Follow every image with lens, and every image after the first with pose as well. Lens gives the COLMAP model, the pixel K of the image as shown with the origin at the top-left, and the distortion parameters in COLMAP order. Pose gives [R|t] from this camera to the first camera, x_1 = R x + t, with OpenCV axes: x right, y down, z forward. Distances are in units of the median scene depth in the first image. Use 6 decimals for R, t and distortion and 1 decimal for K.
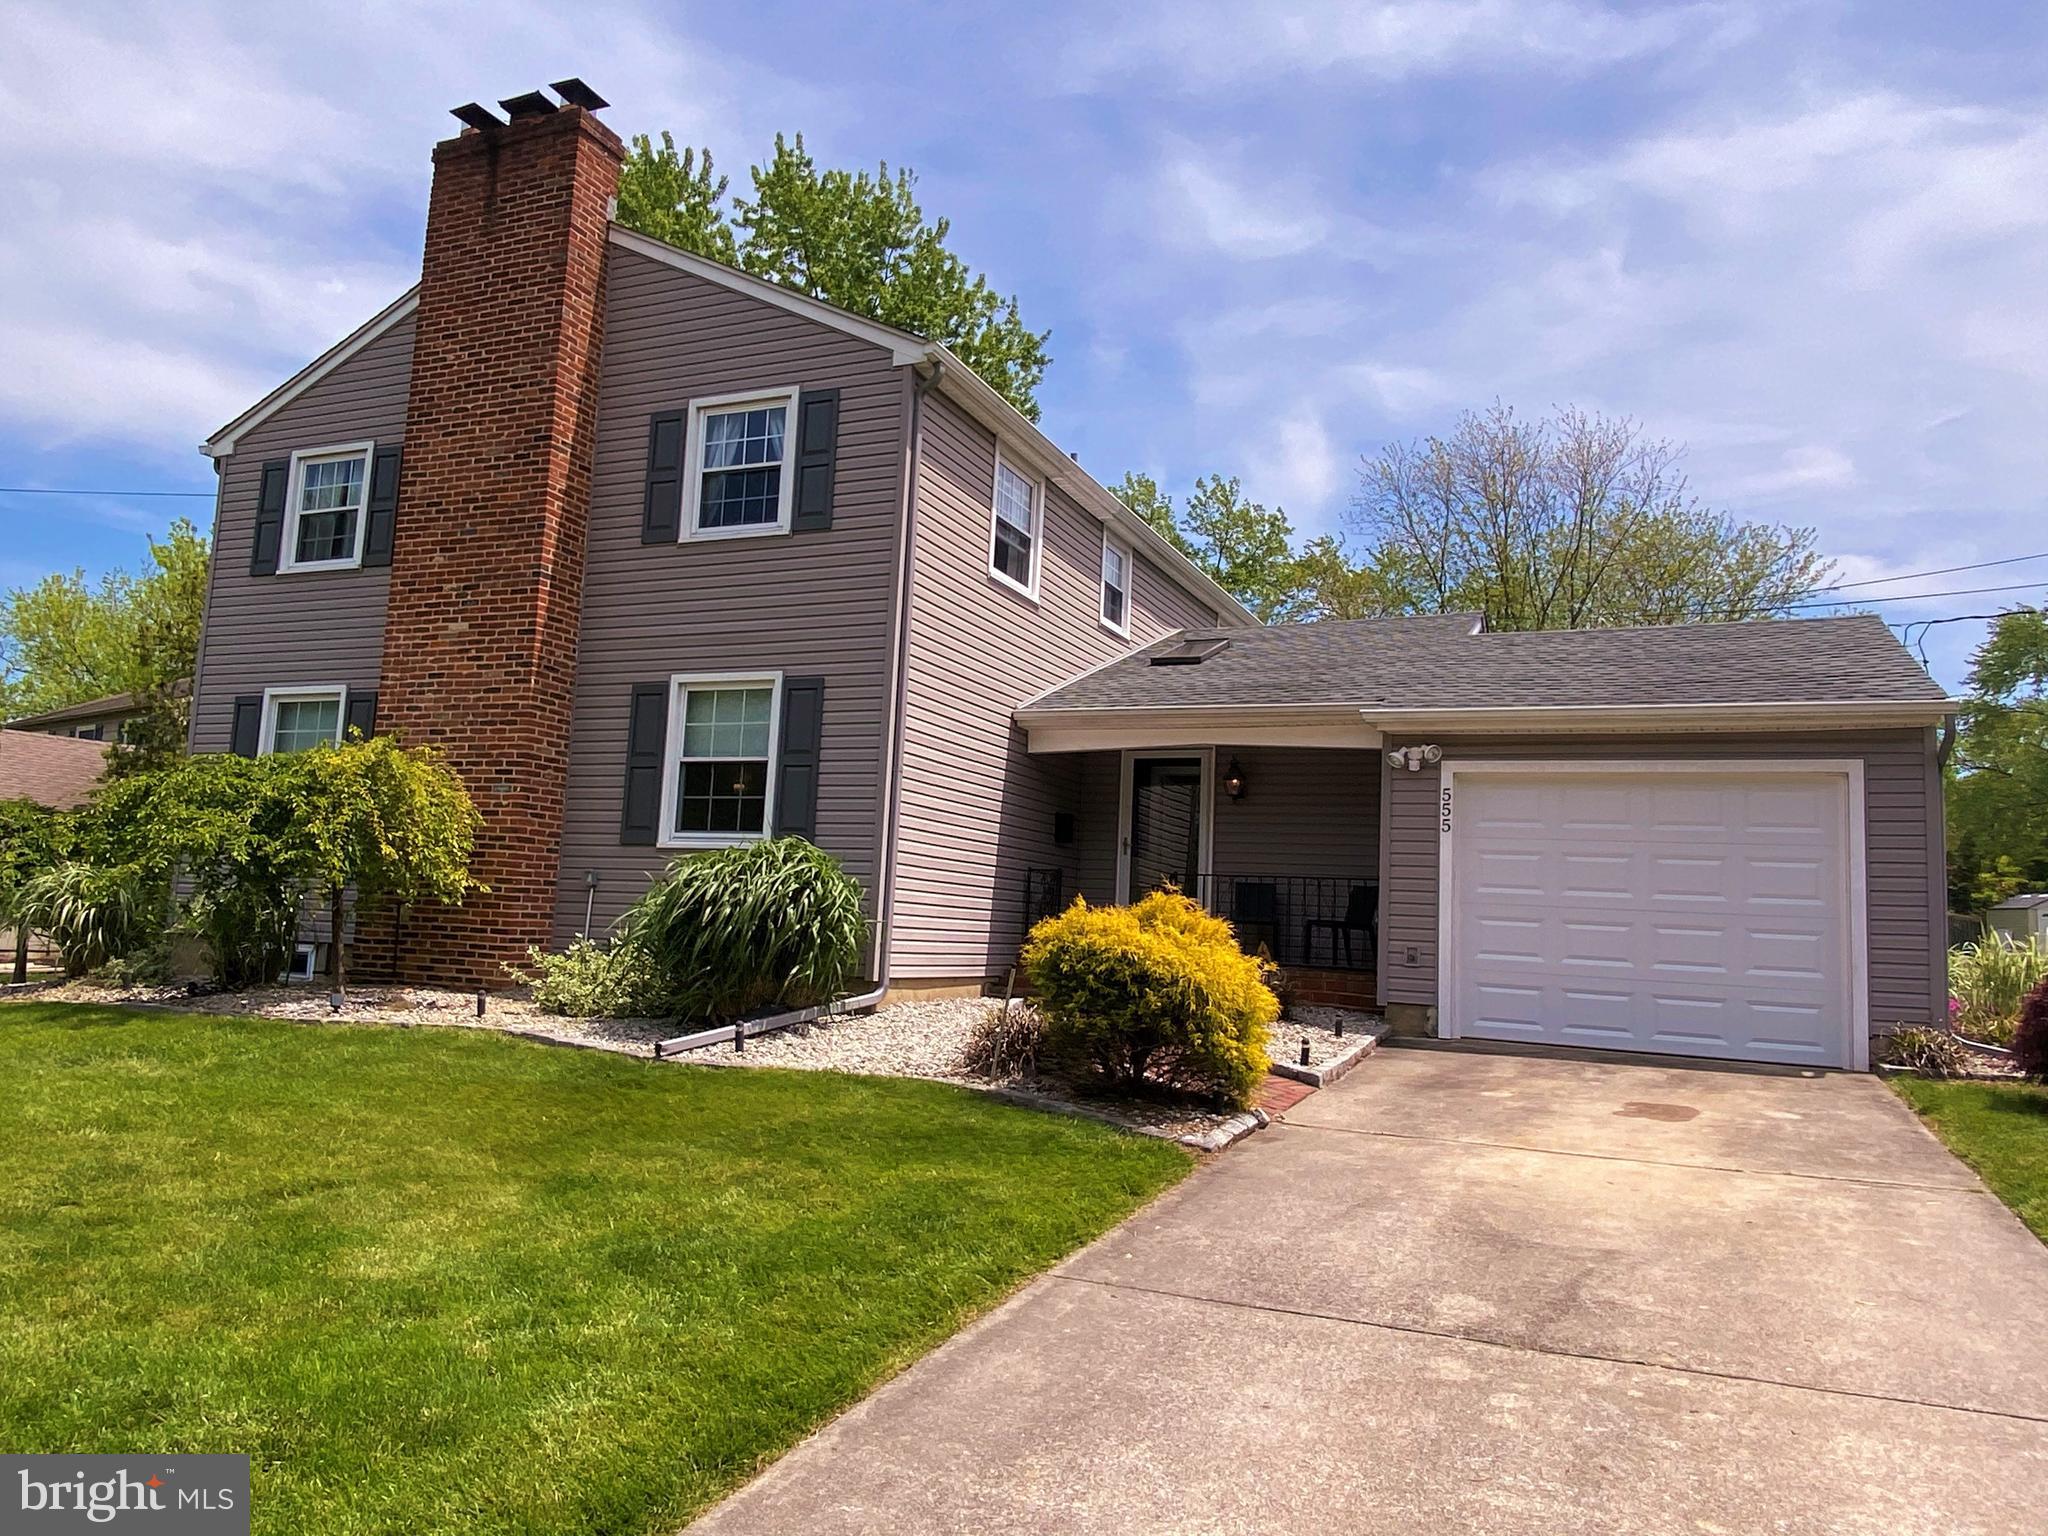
lens RADIAL K [[1440.9, 0, 1010.3], [0, 1440.9, 767.7], [0, 0, 1]] dist [0.058689, -0.064227]
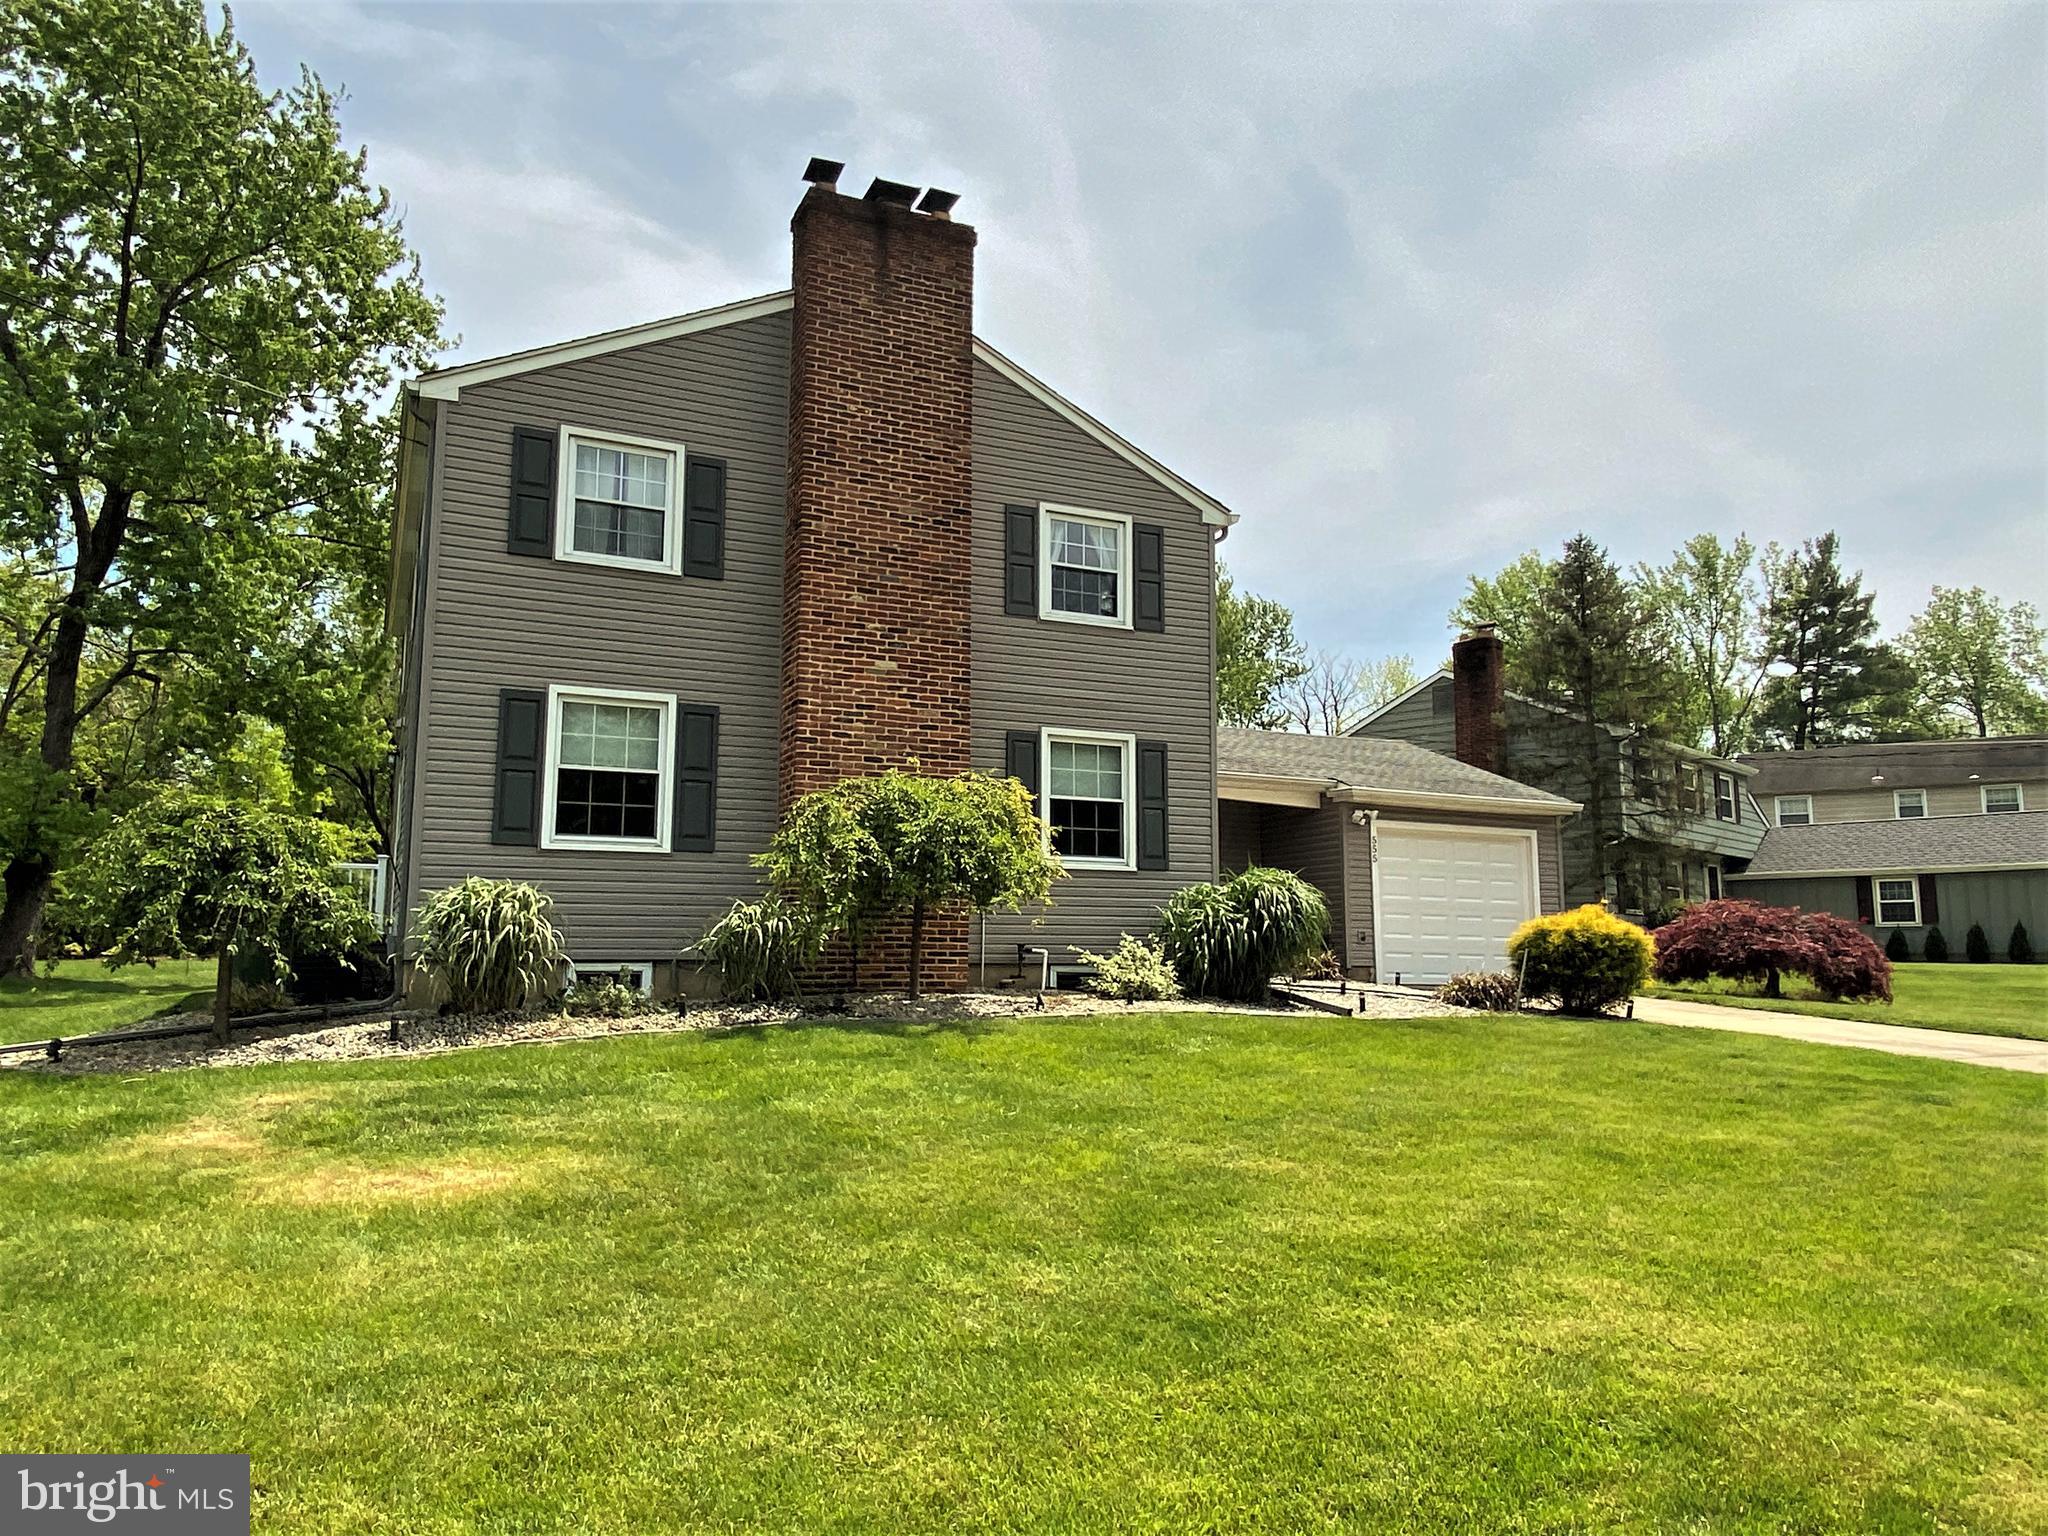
lens RADIAL K [[1440.9, 0, 1010.3], [0, 1440.9, 767.7], [0, 0, 1]] dist [0.058689, -0.064227]
pose [[0.652025, 0.058955, 0.755902, -1.155874], [-0.059685, 0.997870, -0.026343, 0.003842], [-0.755845, -0.027939, 0.654154, 0.216548]]
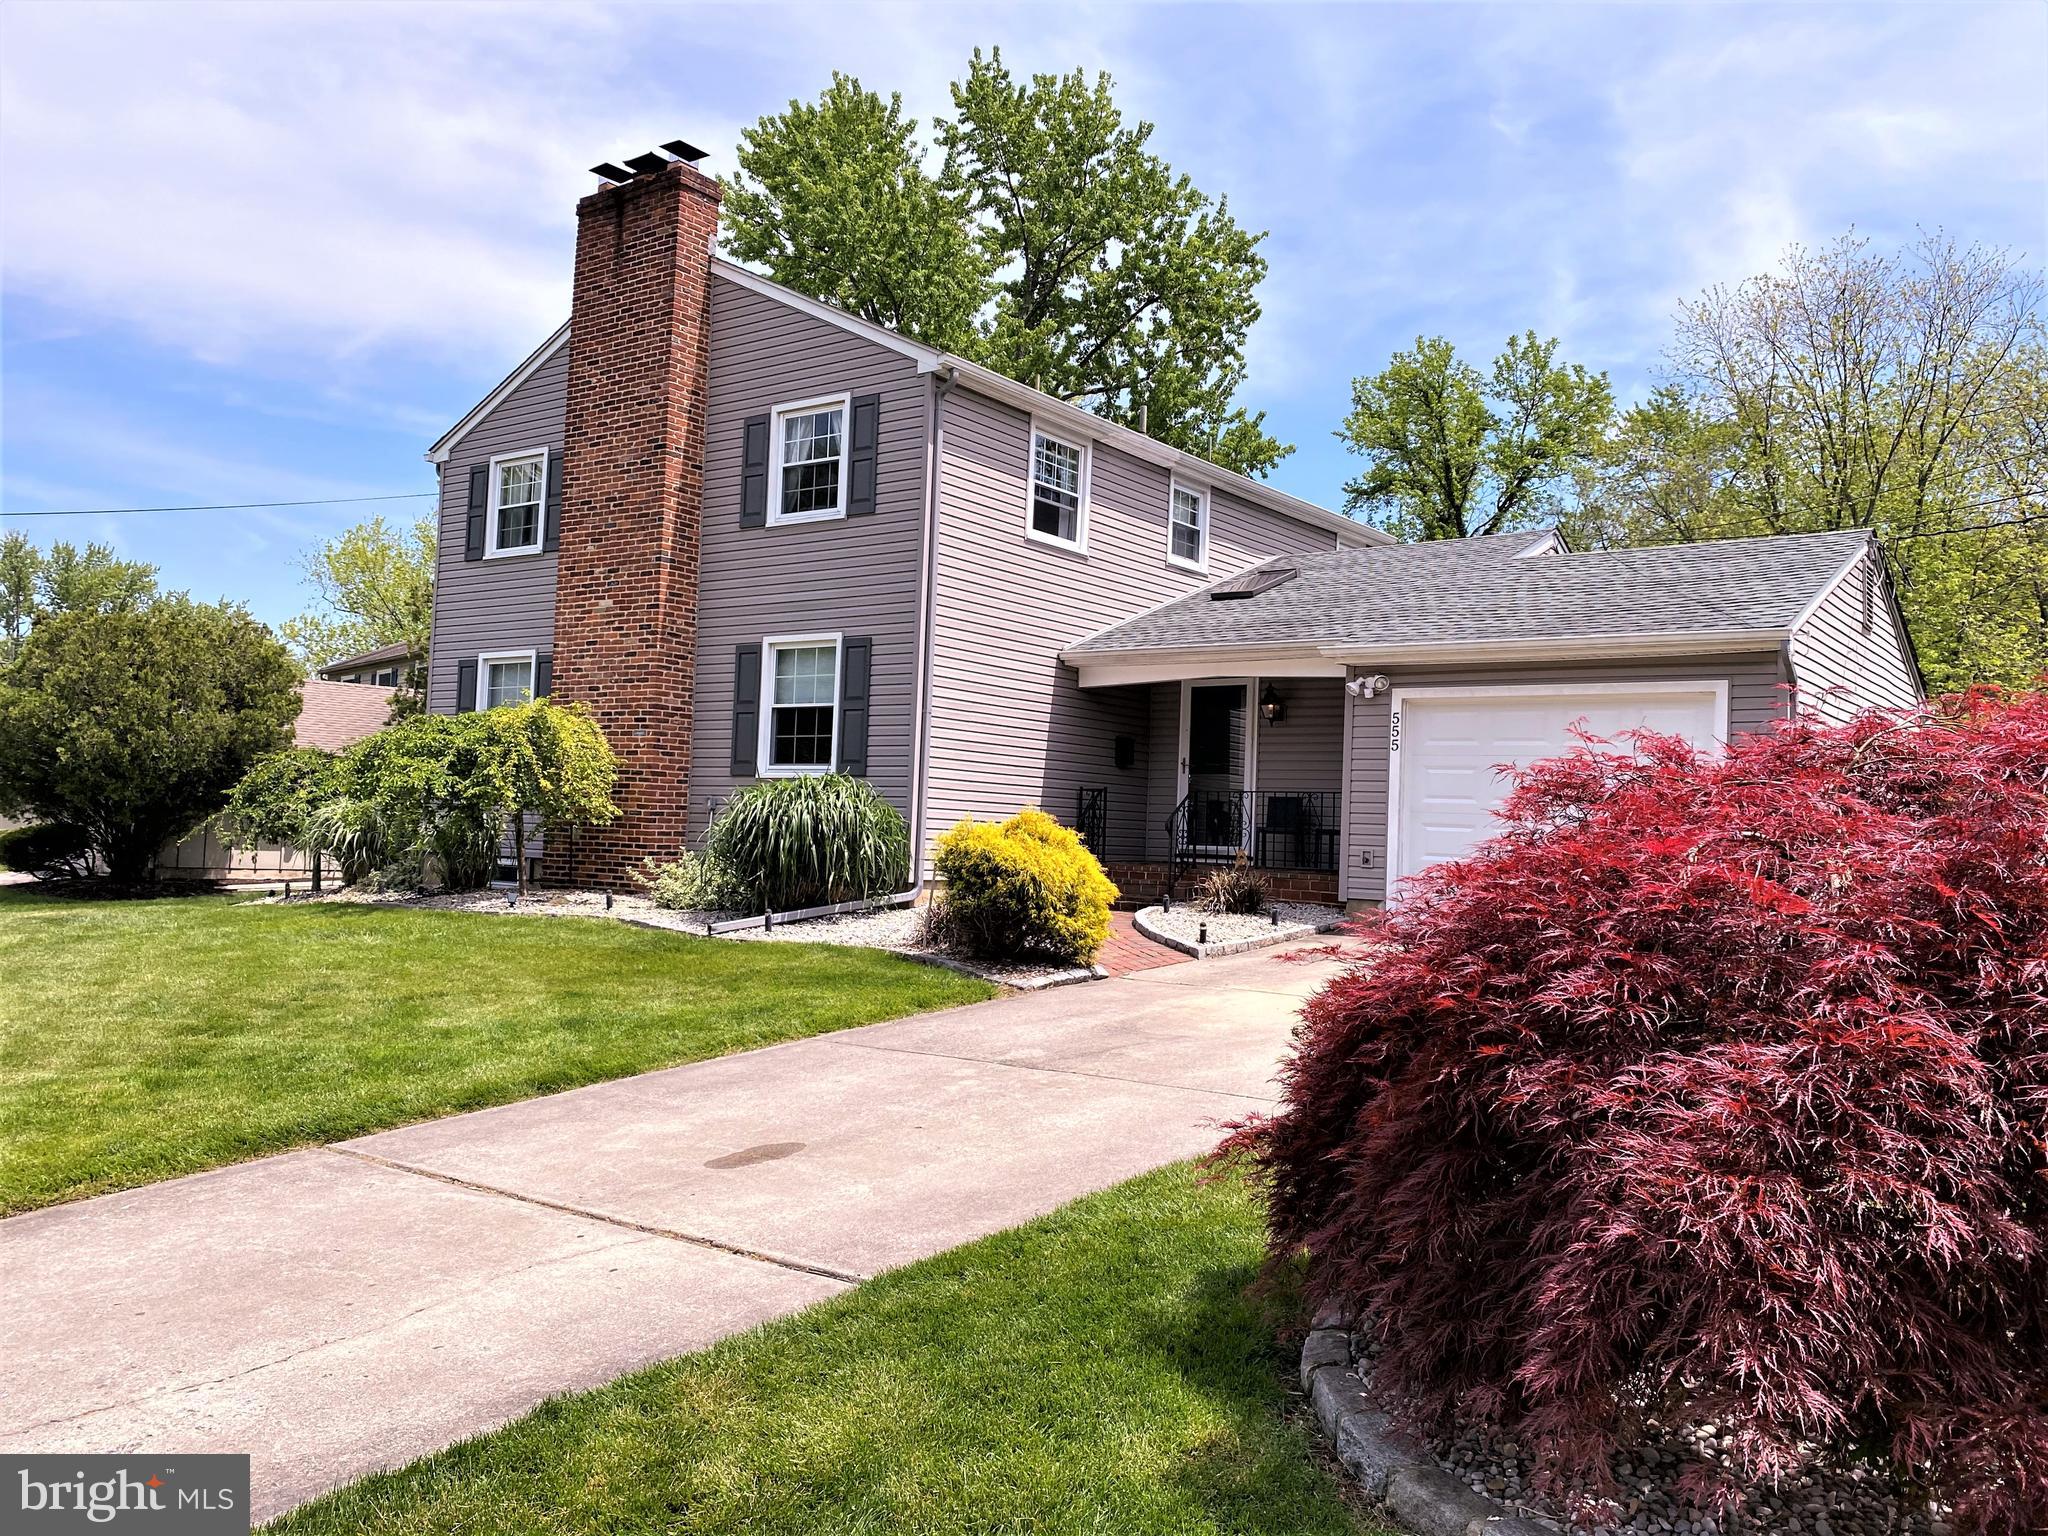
lens RADIAL K [[1646.8, 0, 1036.8], [0, 1646.8, 760.5], [0, 0, 1]] dist [0.068427, -0.149318]
pose [[0.977272, -0.022627, -0.210779, 0.279477], [0.034487, 0.998011, 0.052761, -0.024989], [0.209166, -0.058831, 0.976109, -0.316104]]
